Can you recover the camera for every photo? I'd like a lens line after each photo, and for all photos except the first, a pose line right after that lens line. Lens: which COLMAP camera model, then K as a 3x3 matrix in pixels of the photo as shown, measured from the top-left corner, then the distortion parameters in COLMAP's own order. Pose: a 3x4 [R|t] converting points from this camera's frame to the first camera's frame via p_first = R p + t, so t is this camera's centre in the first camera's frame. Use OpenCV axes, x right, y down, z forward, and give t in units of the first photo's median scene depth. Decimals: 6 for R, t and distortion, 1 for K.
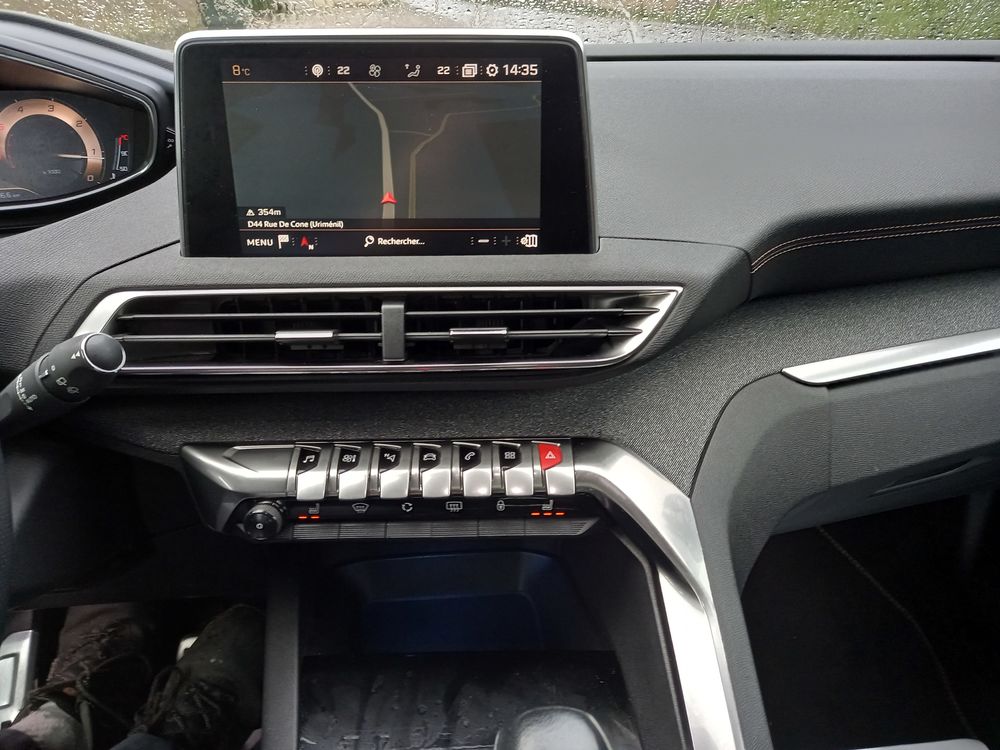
lens RADIAL K [[720.6, 0, 496.0], [0, 720.6, 379.7], [0, 0, 1]] dist [0.051051, -0.034640]
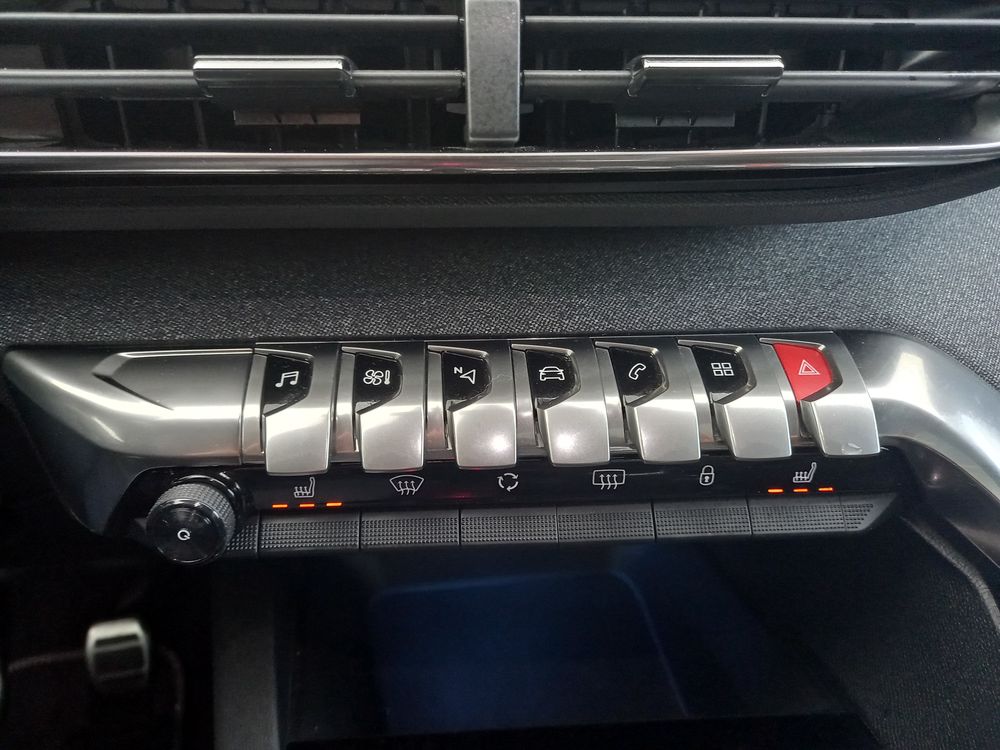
lens RADIAL K [[720.6, 0, 487.8], [0, 720.6, 370.8], [0, 0, 1]] dist [0.051051, -0.034640]
pose [[0.998353, -0.007553, 0.056879, -0.164026], [0.000048, 0.991408, 0.130810, 0.046390], [-0.057378, -0.130591, 0.989775, 0.560719]]
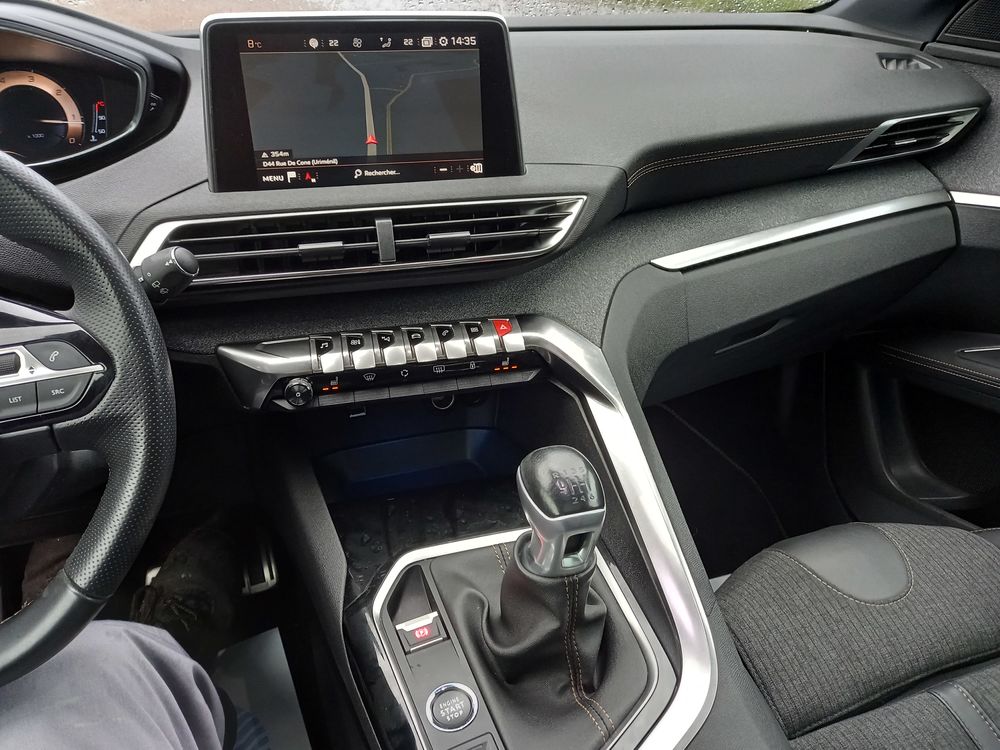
lens RADIAL K [[720.6, 0, 486.7], [0, 720.6, 377.5], [0, 0, 1]] dist [0.051051, -0.034640]
pose [[0.976597, -0.100585, 0.190108, -0.232642], [0.094204, 0.994653, 0.042331, 0.144064], [-0.193349, -0.023431, 0.980850, -0.351317]]
